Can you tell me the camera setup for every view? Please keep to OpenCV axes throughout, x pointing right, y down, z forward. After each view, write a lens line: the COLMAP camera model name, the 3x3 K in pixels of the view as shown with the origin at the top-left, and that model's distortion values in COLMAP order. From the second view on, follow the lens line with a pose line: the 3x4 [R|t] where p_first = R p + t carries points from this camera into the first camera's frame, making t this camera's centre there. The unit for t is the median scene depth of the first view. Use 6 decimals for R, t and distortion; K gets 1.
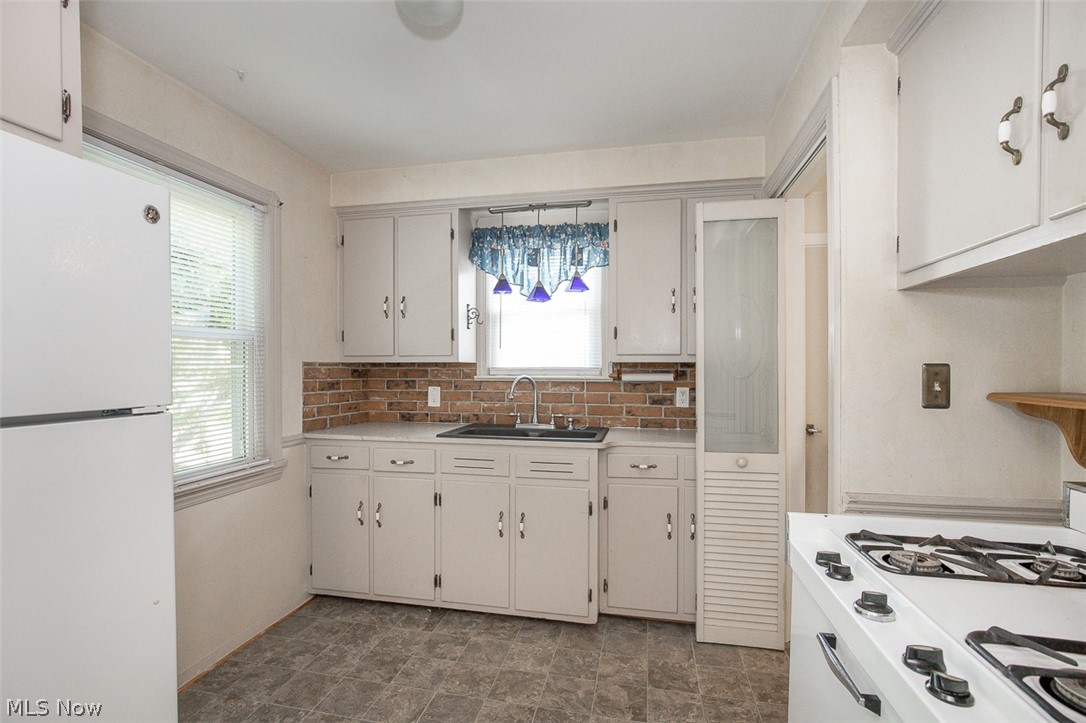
lens RADIAL K [[496.1, 0, 536.2], [0, 496.1, 371.2], [0, 0, 1]] dist [-0.010793, 0.001801]
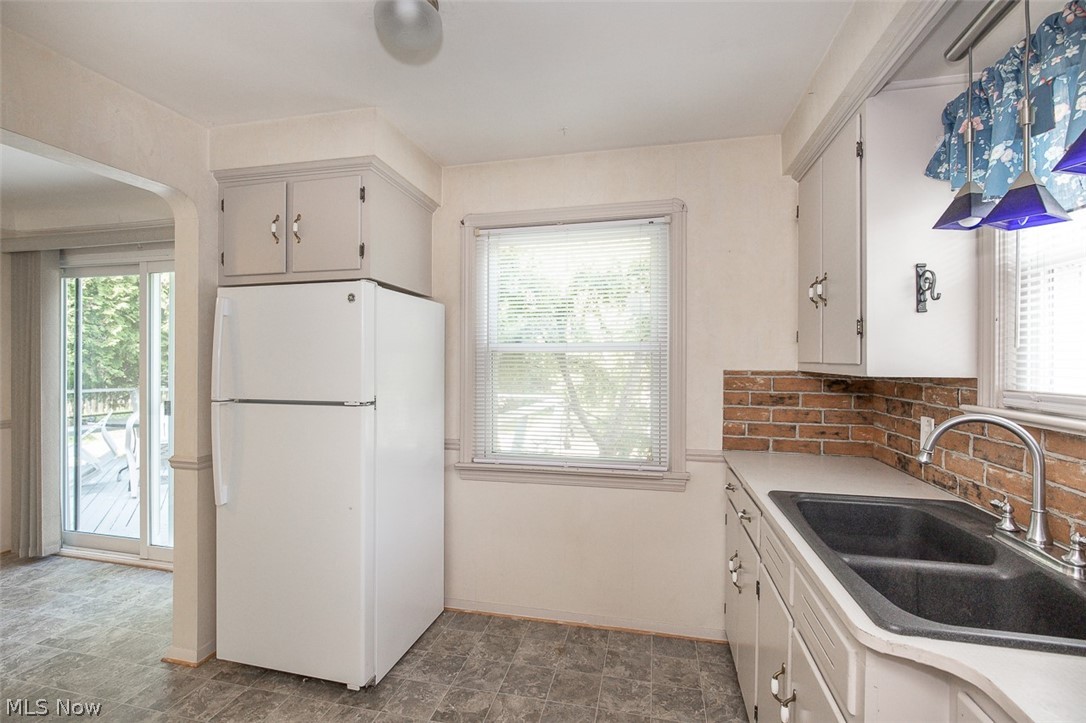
lens RADIAL K [[496.1, 0, 542.2], [0, 496.1, 361.8], [0, 0, 1]] dist [-0.010793, 0.001801]
pose [[-0.014050, 0.006895, -0.999878, 0.397179], [-0.006477, 0.999955, 0.006986, -0.036283], [0.999880, 0.006574, -0.014004, 0.647222]]
